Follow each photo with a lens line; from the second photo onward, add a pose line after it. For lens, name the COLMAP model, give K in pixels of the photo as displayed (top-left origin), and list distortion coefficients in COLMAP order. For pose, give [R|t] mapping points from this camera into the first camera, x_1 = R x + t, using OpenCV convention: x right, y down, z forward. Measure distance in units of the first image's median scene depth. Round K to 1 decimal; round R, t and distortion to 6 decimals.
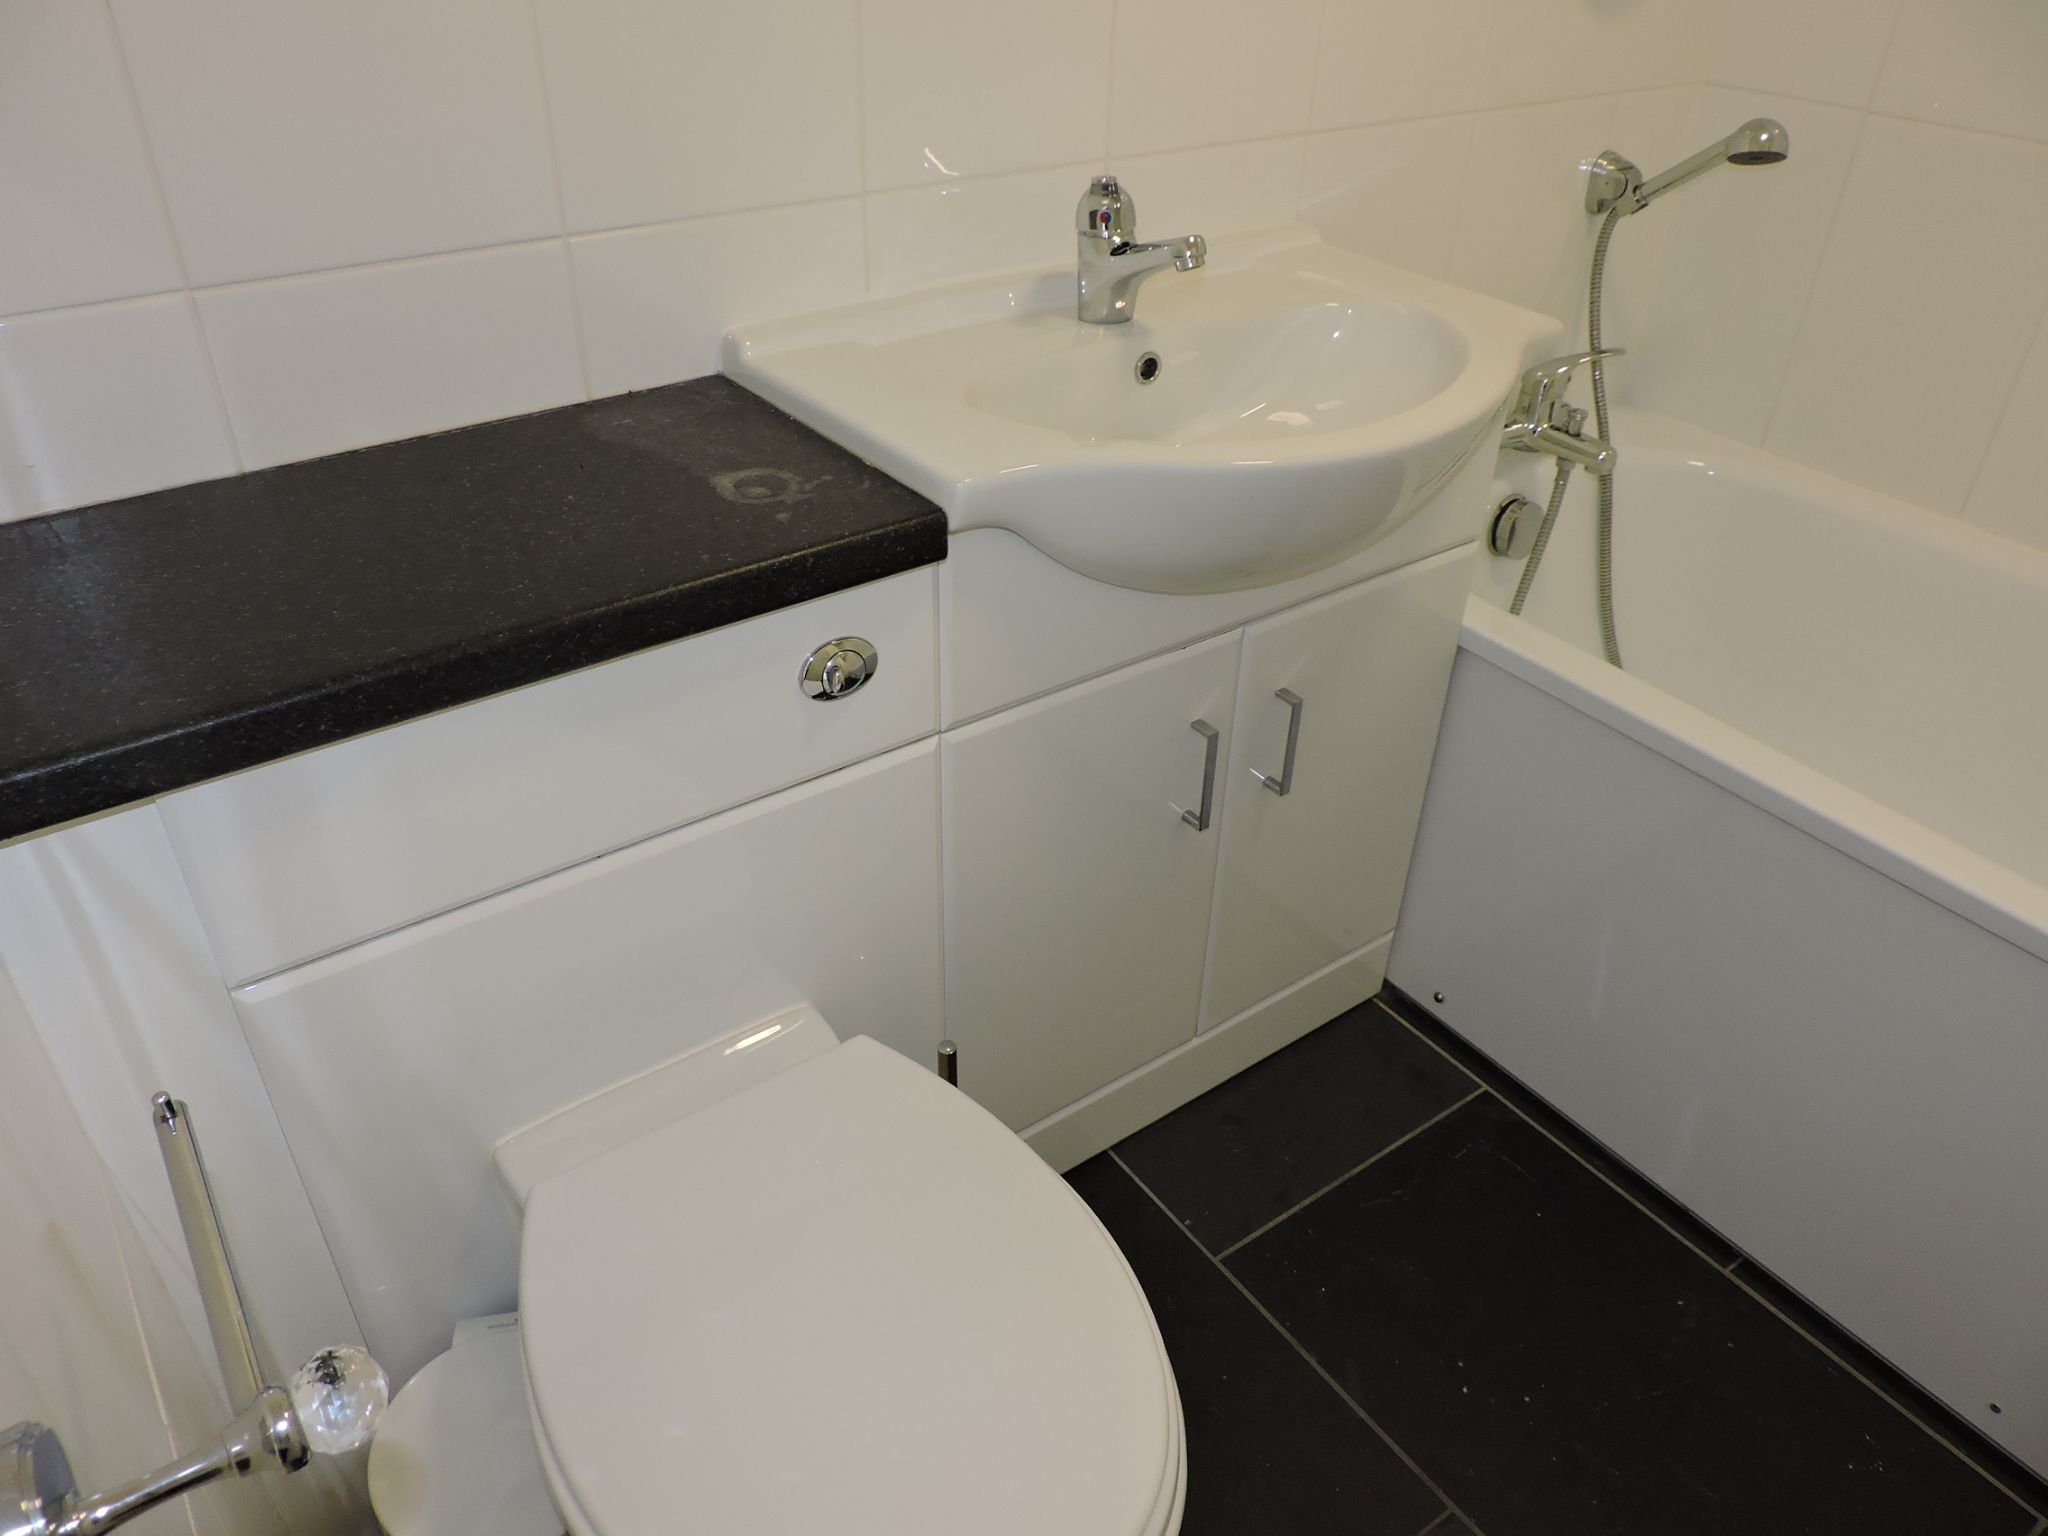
lens RADIAL K [[1458.8, 0, 1029.2], [0, 1458.8, 778.6], [0, 0, 1]] dist [-0.018656, 0.005274]
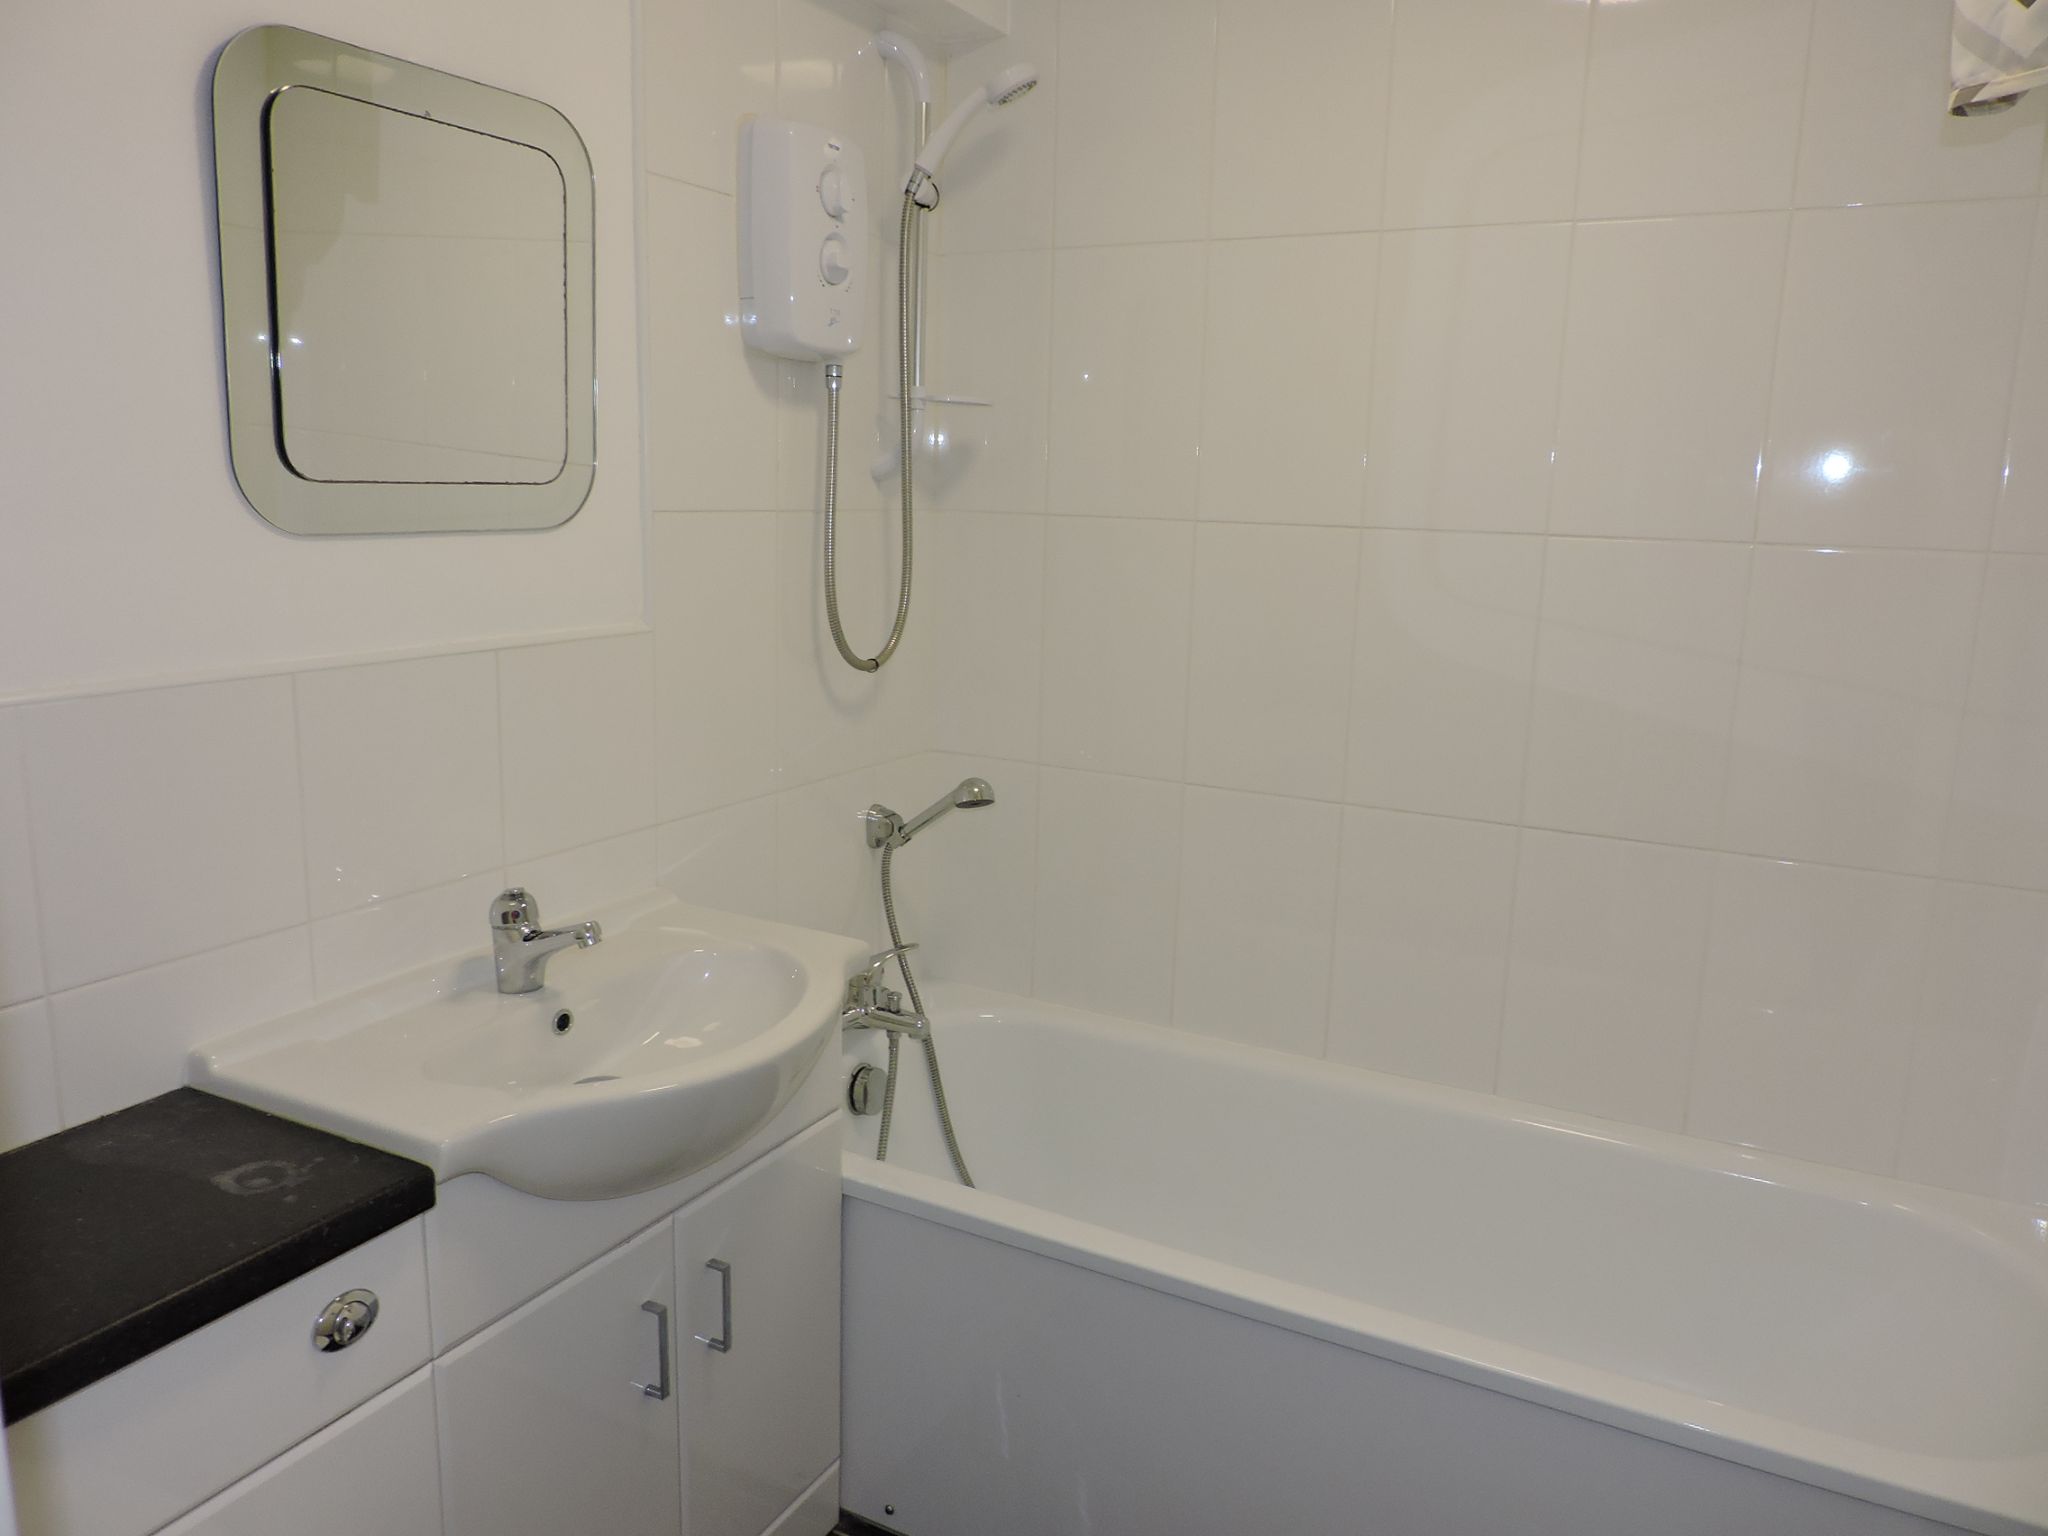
lens RADIAL K [[1458.8, 0, 1025.2], [0, 1458.8, 774.1], [0, 0, 1]] dist [-0.018656, 0.005274]
pose [[0.898069, -0.083257, 0.431903, -0.084762], [0.242313, 0.913134, -0.327828, 0.031153], [-0.367091, 0.399068, 0.840231, -0.286820]]
